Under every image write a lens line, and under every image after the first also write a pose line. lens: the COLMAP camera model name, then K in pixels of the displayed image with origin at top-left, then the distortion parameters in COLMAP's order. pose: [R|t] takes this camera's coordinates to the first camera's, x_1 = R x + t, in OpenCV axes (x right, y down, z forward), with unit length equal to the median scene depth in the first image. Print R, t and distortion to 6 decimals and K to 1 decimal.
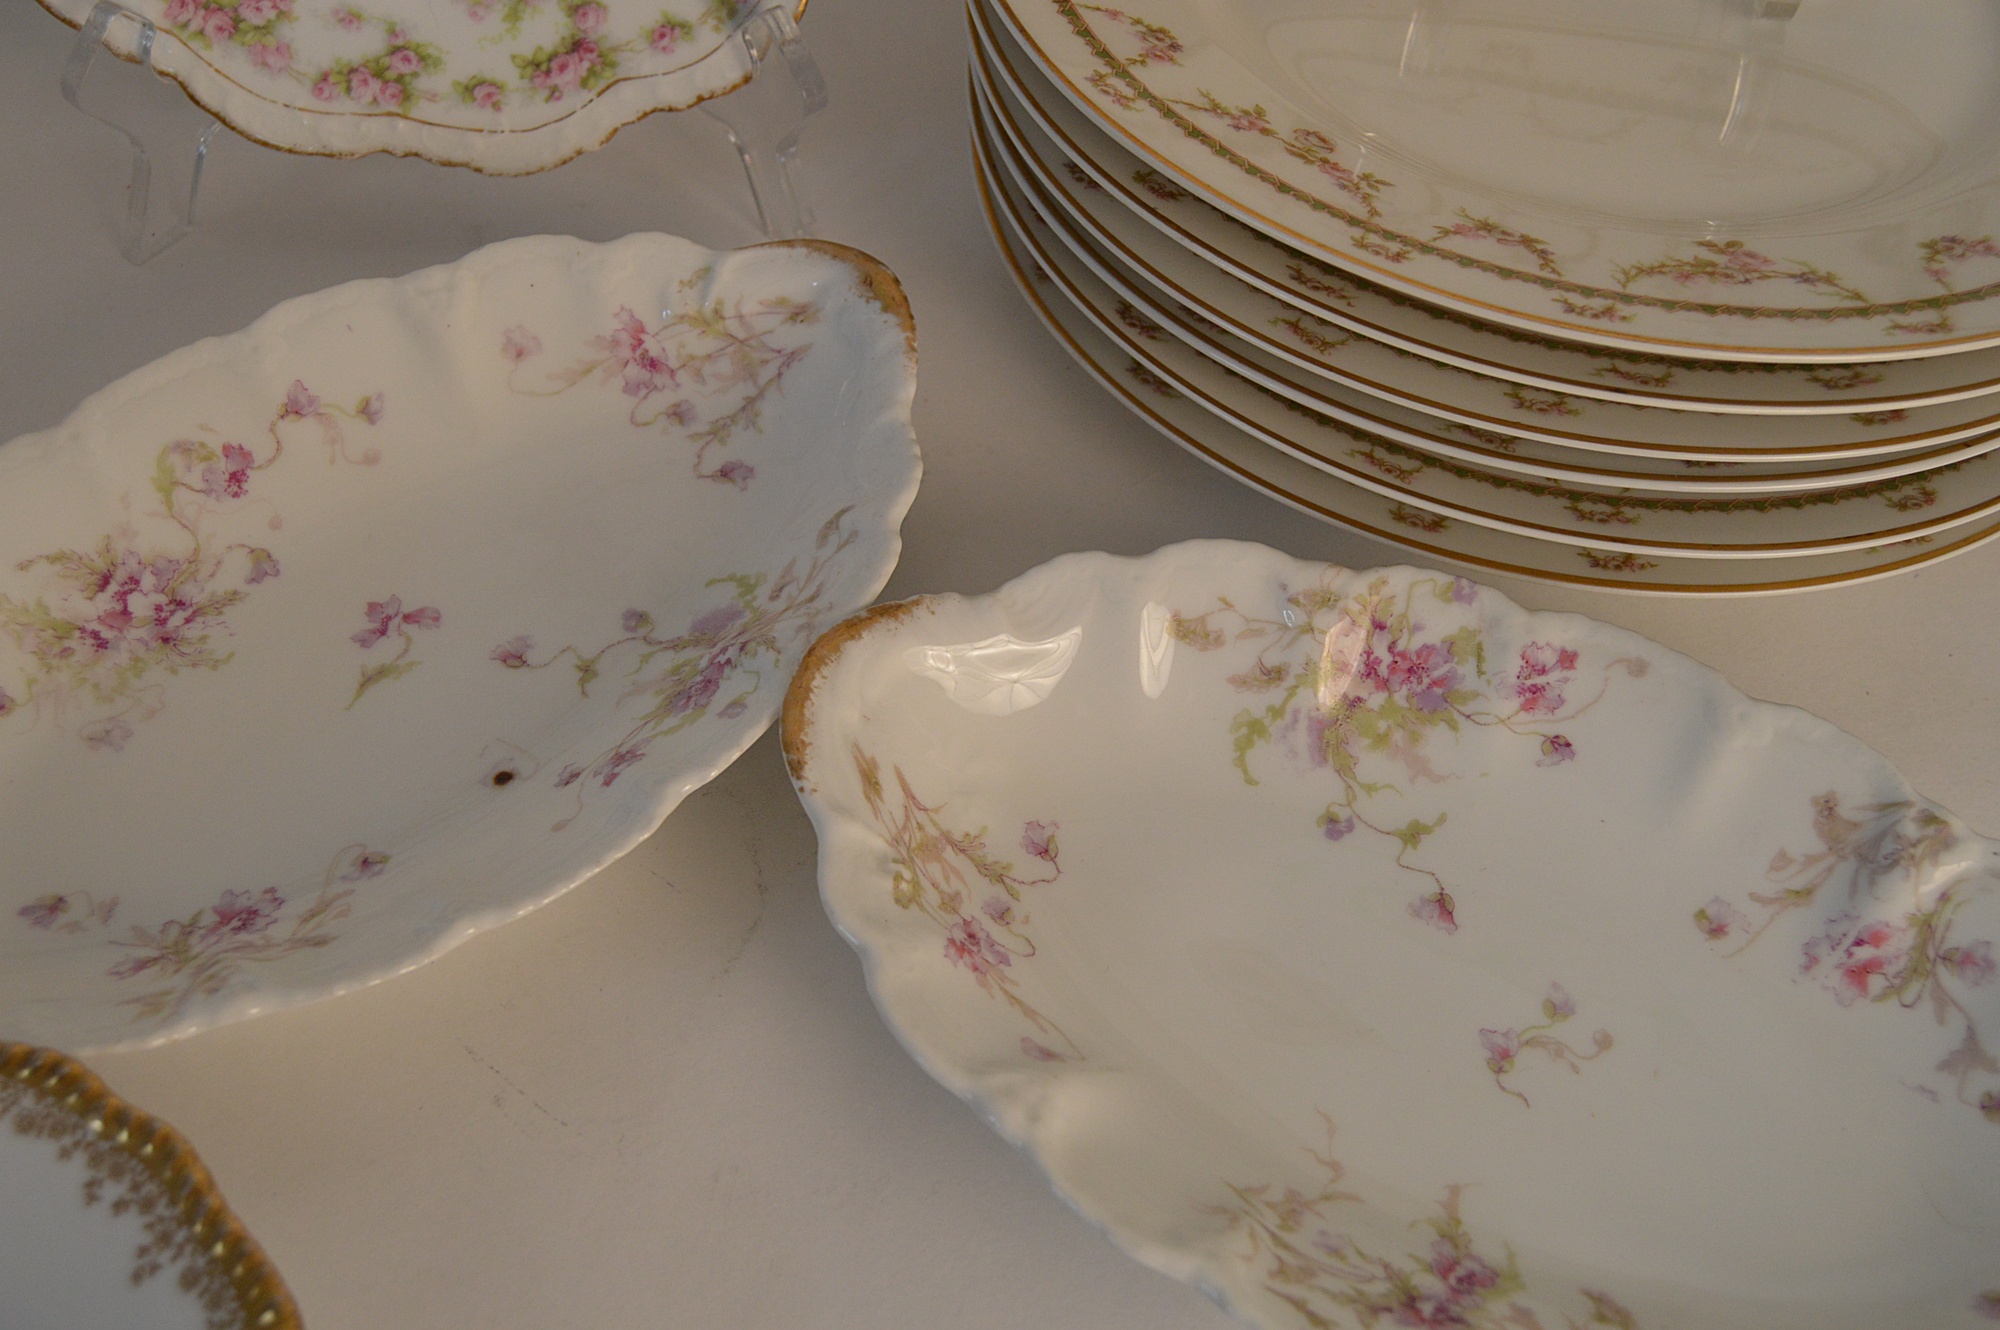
lens RADIAL K [[2300.8, 0, 1010.6], [0, 2300.8, 677.7], [0, 0, 1]] dist [-0.065427, 0.000000]
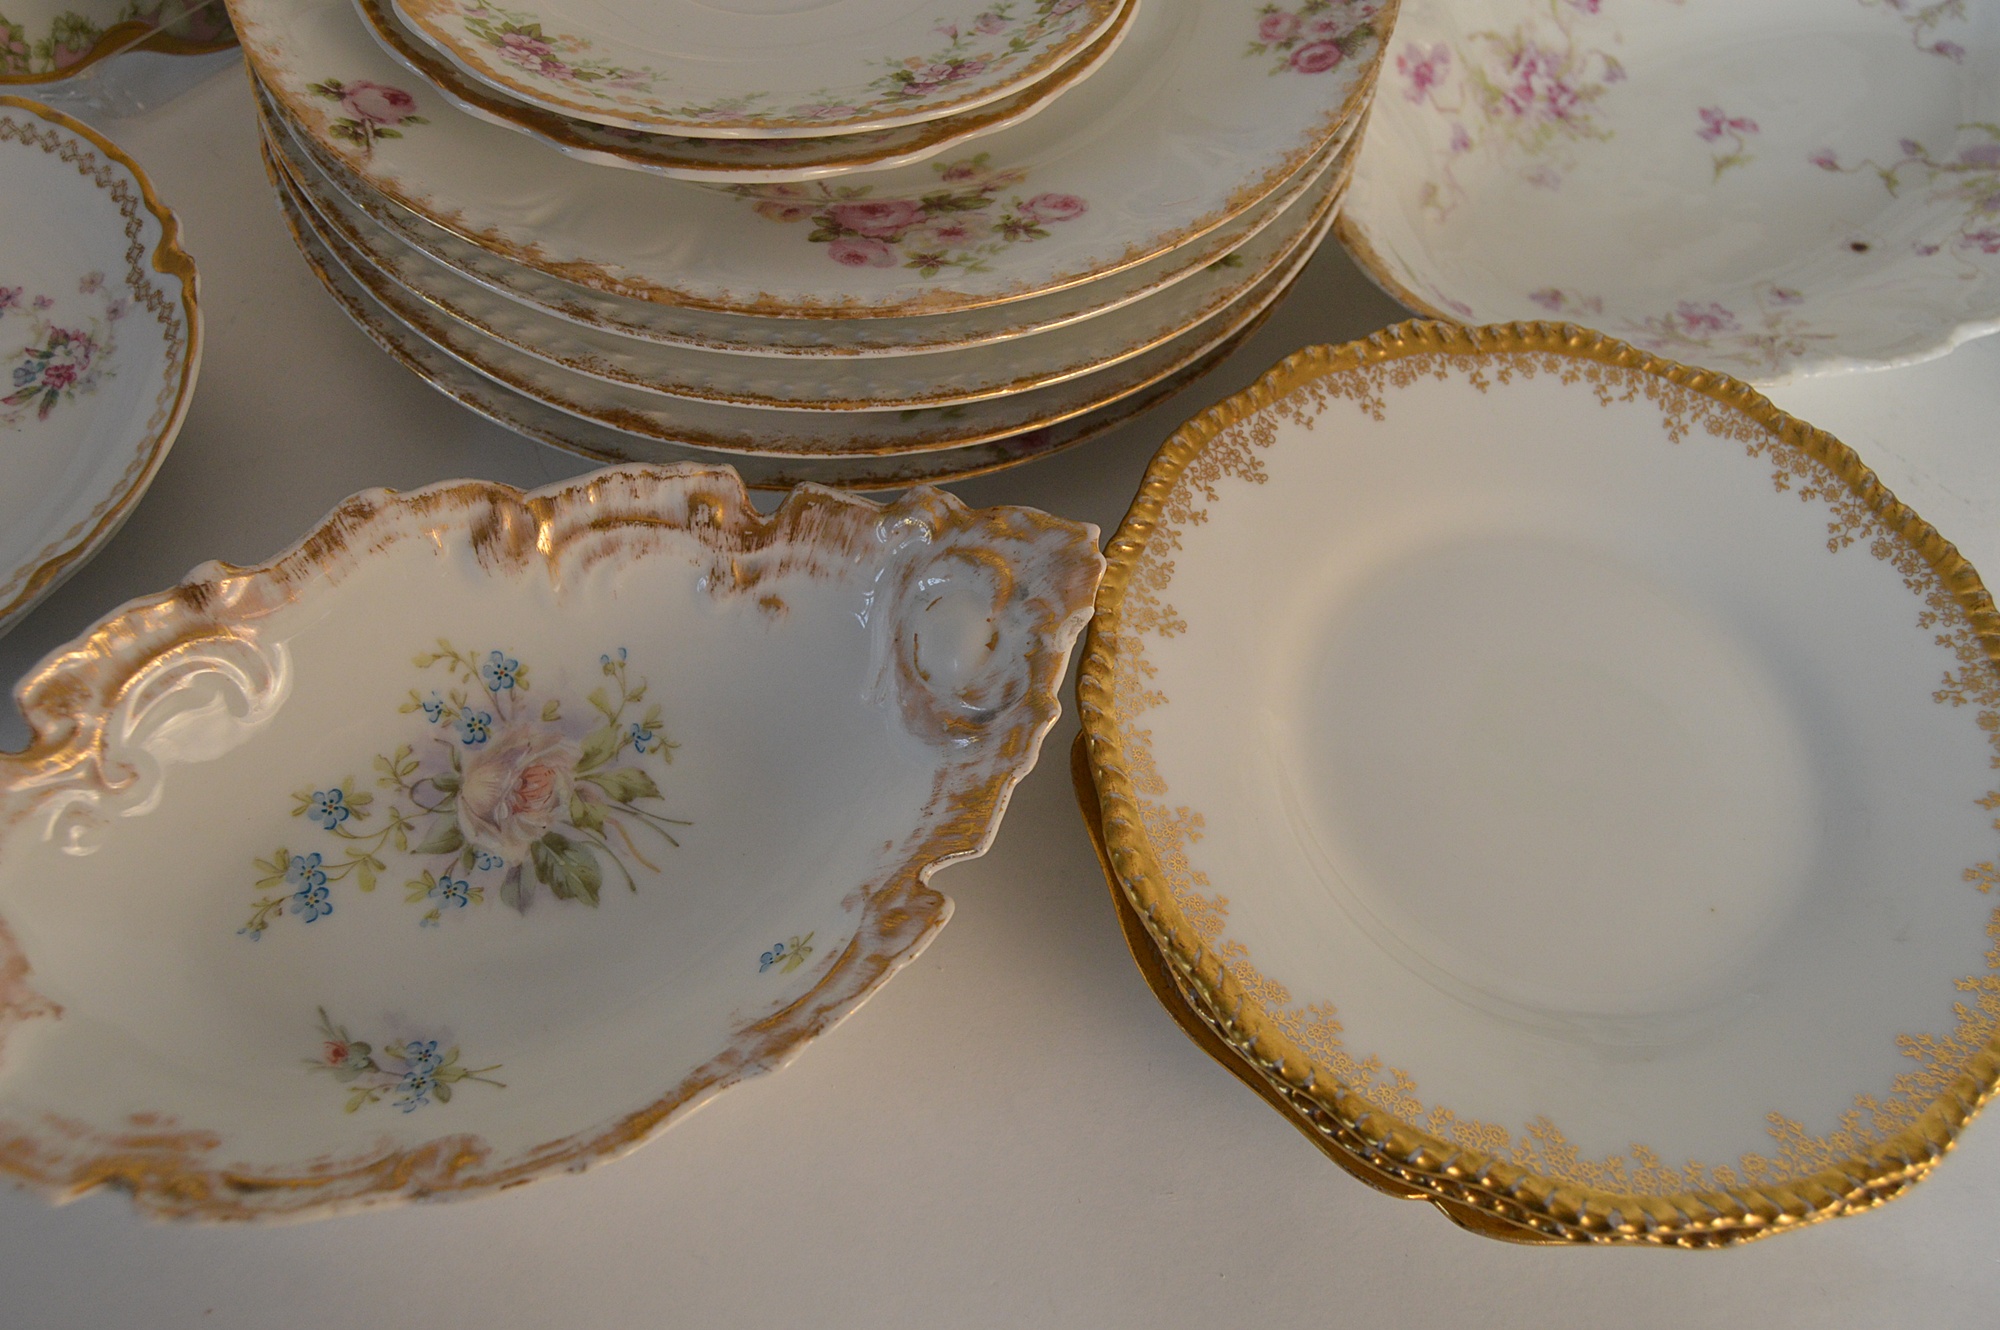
lens RADIAL K [[1838.9, 0, 1008.6], [0, 1838.9, 656.1], [0, 0, 1]] dist [-0.073232, 0.000000]
pose [[0.994178, 0.107338, -0.009453, -0.602653], [-0.105488, 0.987417, 0.117816, 0.183442], [0.021980, -0.116133, 0.992990, -0.029516]]
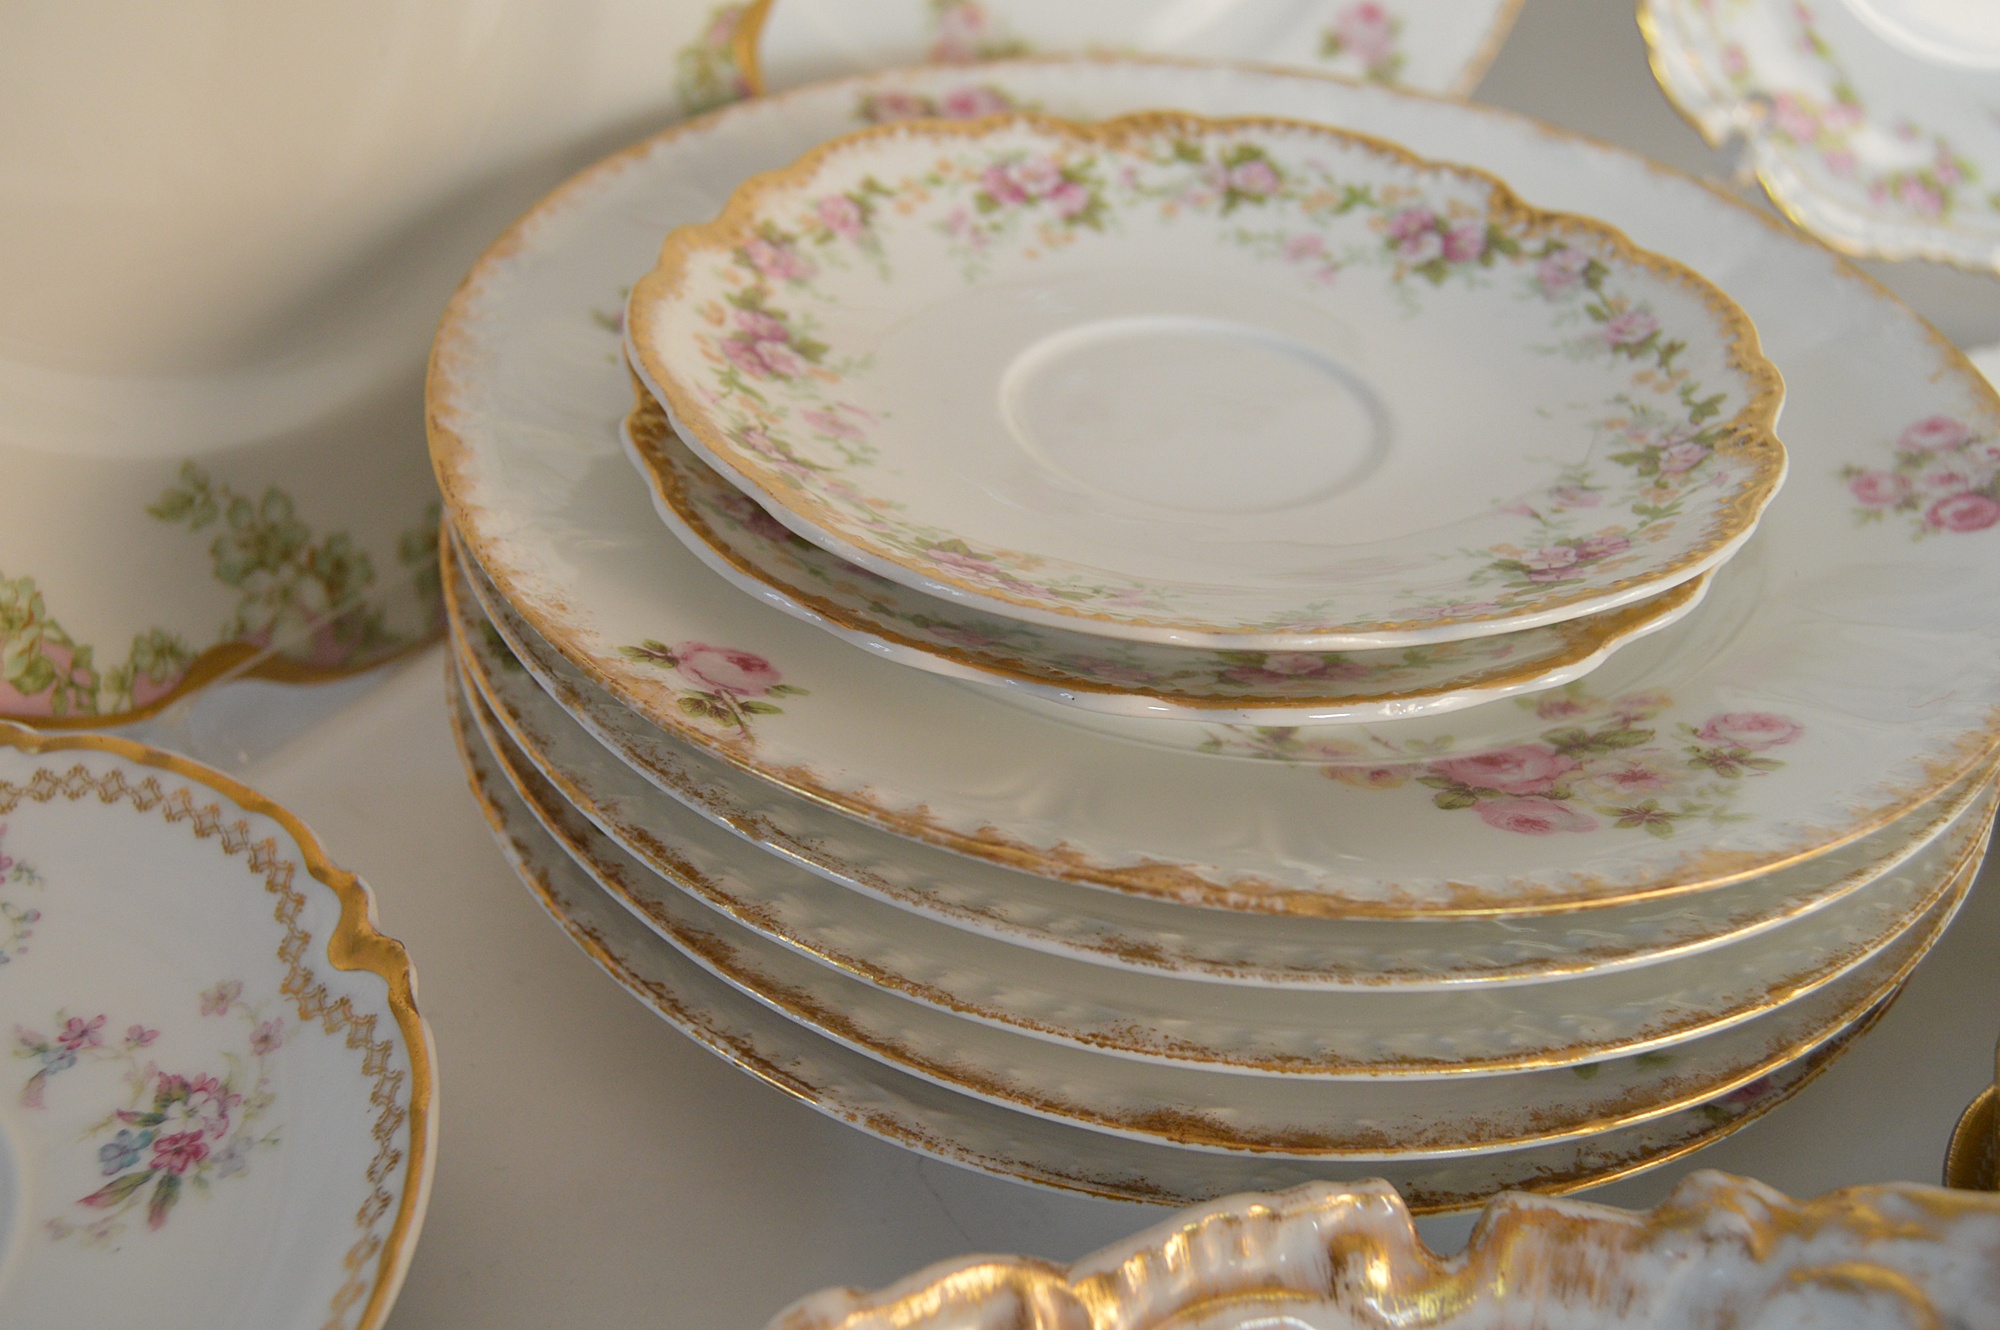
lens RADIAL K [[1884.0, 0, 1004.0], [0, 1884.0, 659.9], [0, 0, 1]] dist [-0.076642, 0.000000]
pose [[0.999418, 0.001278, 0.034097, -0.825917], [0.007422, 0.967230, -0.253794, 0.197992], [-0.033304, 0.253899, 0.966657, 0.233567]]
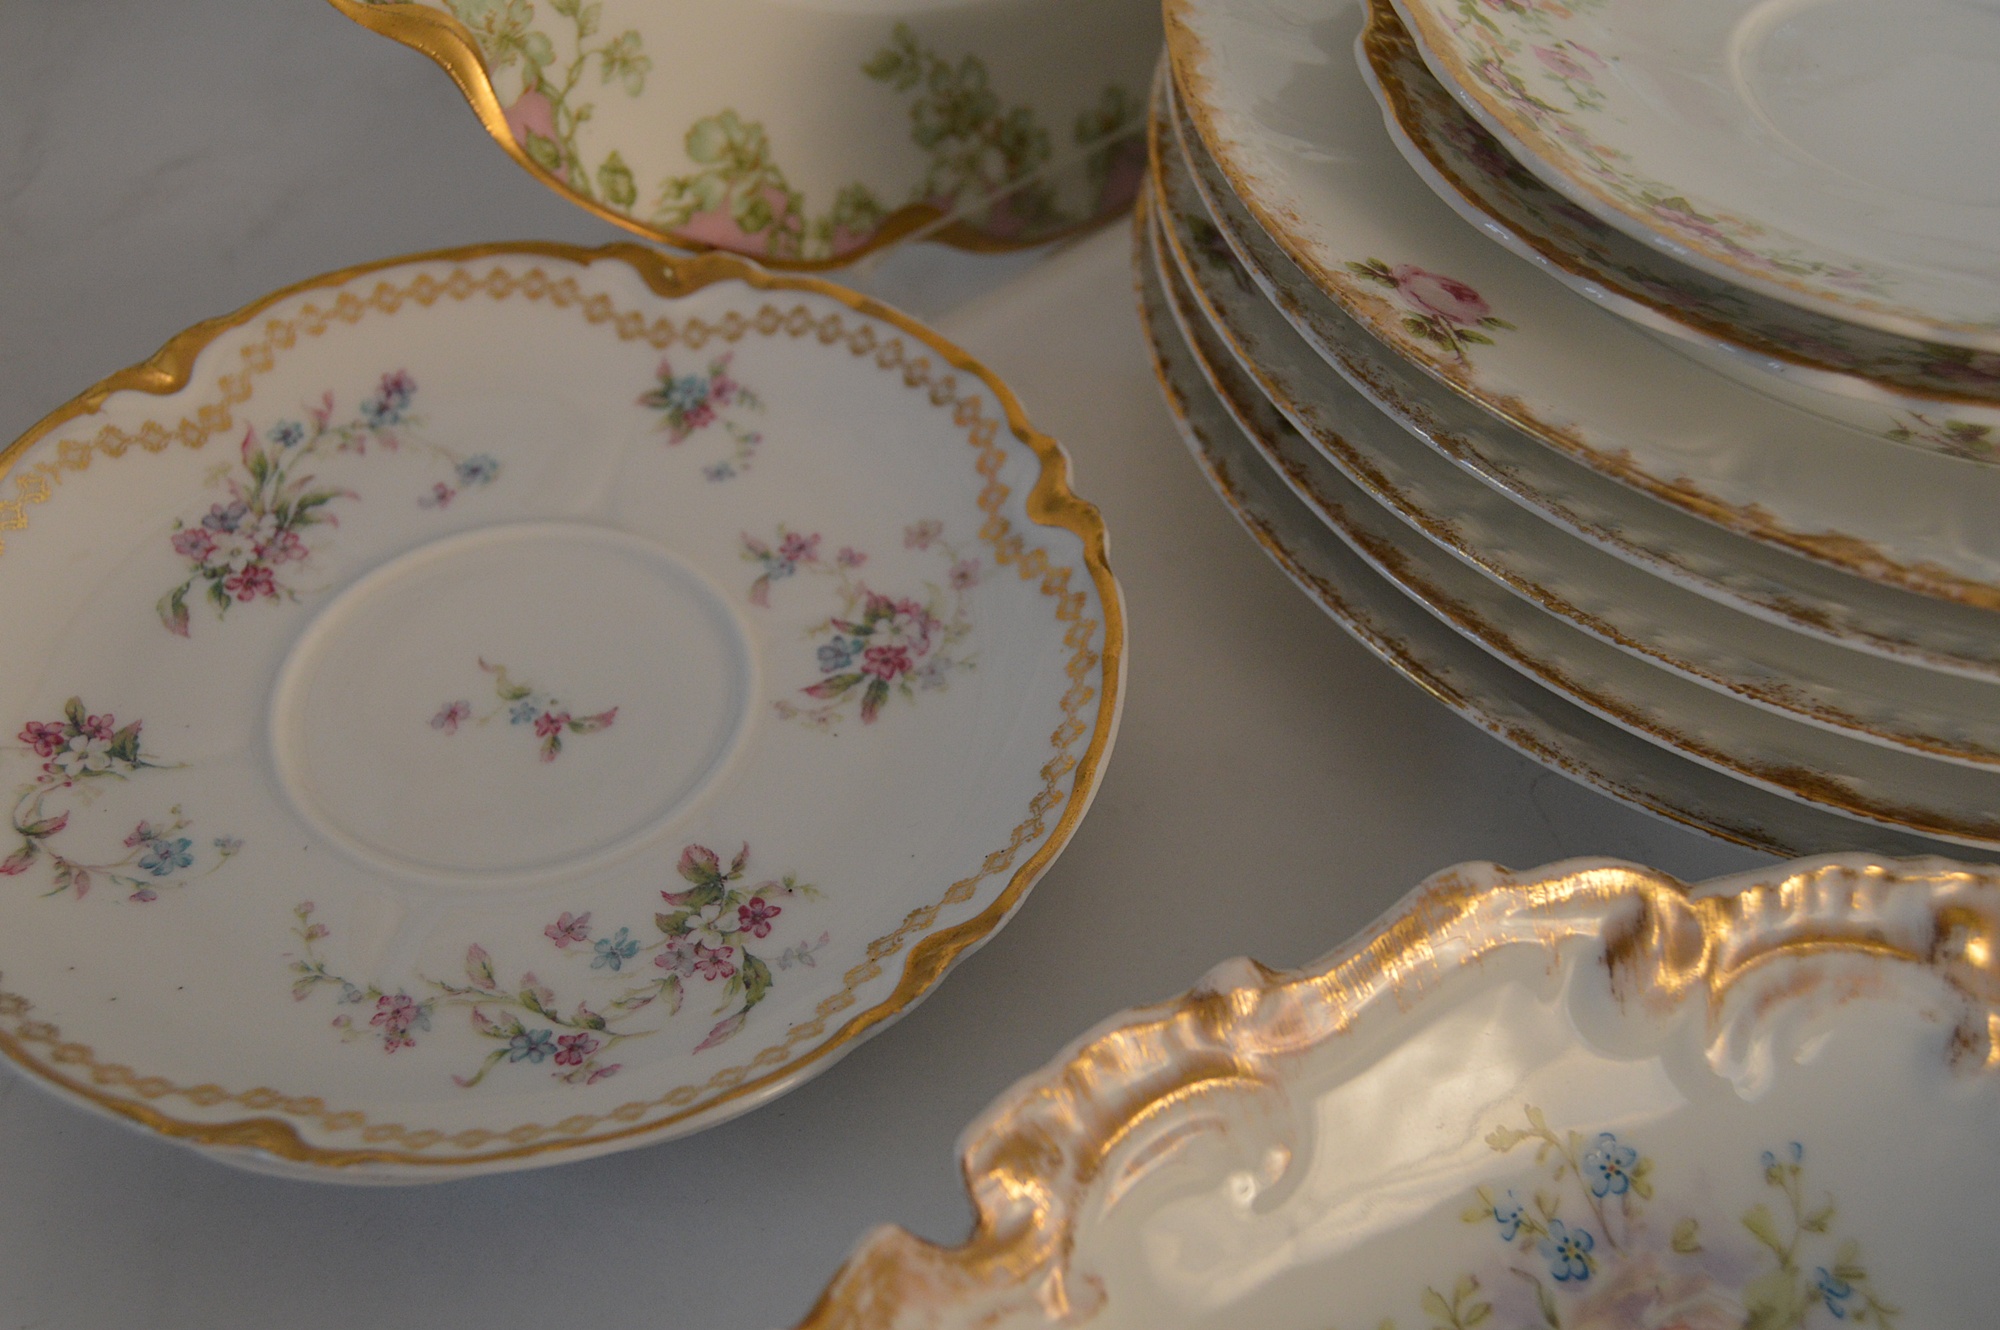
lens RADIAL K [[2146.1, 0, 1005.1], [0, 2146.1, 666.4], [0, 0, 1]] dist [-0.067511, 0.000000]
pose [[0.969283, 0.160052, -0.186744, -0.870678], [-0.172686, 0.983530, -0.053367, 0.226975], [0.175127, 0.083976, 0.980958, 0.124425]]
